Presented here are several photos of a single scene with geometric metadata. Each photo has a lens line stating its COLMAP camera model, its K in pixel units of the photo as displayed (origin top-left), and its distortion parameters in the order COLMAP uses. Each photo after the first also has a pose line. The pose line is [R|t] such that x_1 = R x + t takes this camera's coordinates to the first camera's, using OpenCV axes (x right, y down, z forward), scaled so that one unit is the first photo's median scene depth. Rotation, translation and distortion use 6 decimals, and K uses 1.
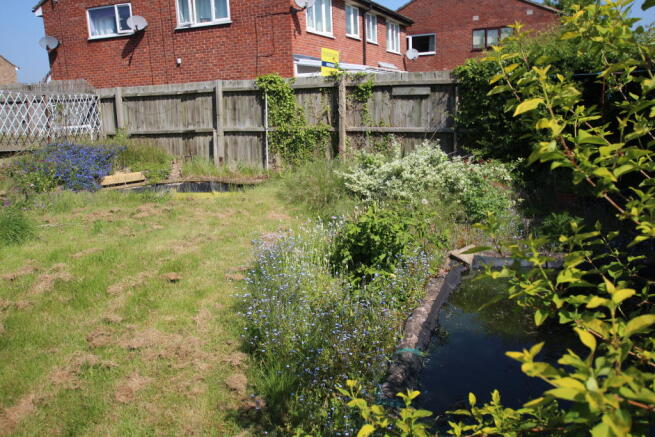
lens RADIAL K [[549.8, 0, 327.5], [0, 549.8, 218.5], [0, 0, 1]] dist [0.002844, 0.007728]
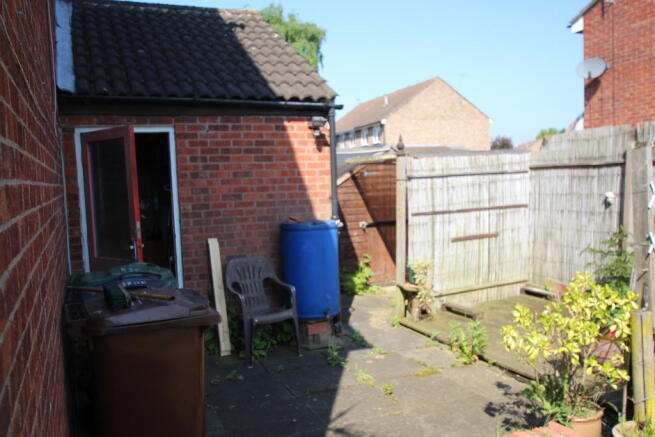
lens RADIAL K [[549.9, 0, 327.5], [0, 549.9, 218.5], [0, 0, 1]] dist [-0.017075, 0.005305]
pose [[0.728991, 0.060259, -0.681866, -0.610523], [-0.122816, 0.991468, -0.043684, -0.171595], [0.673416, 0.115589, 0.730171, 0.746260]]
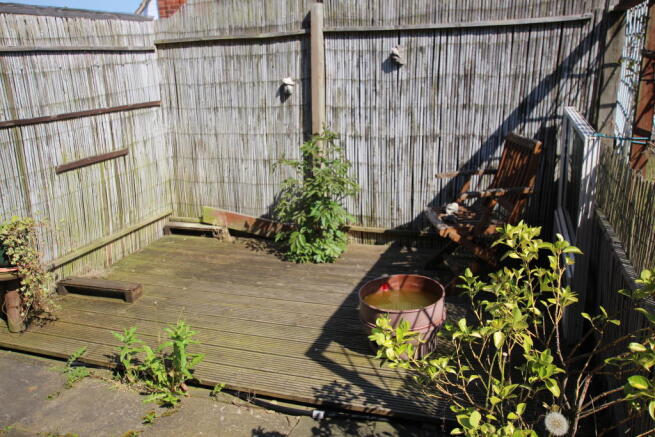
lens RADIAL K [[549.9, 0, 327.5], [0, 549.9, 218.5], [0, 0, 1]] dist [-0.017075, 0.005305]
pose [[0.998300, -0.015958, 0.056060, -0.829679], [0.011641, 0.997002, 0.076501, -0.190215], [-0.057113, -0.075718, 0.995492, 0.995825]]
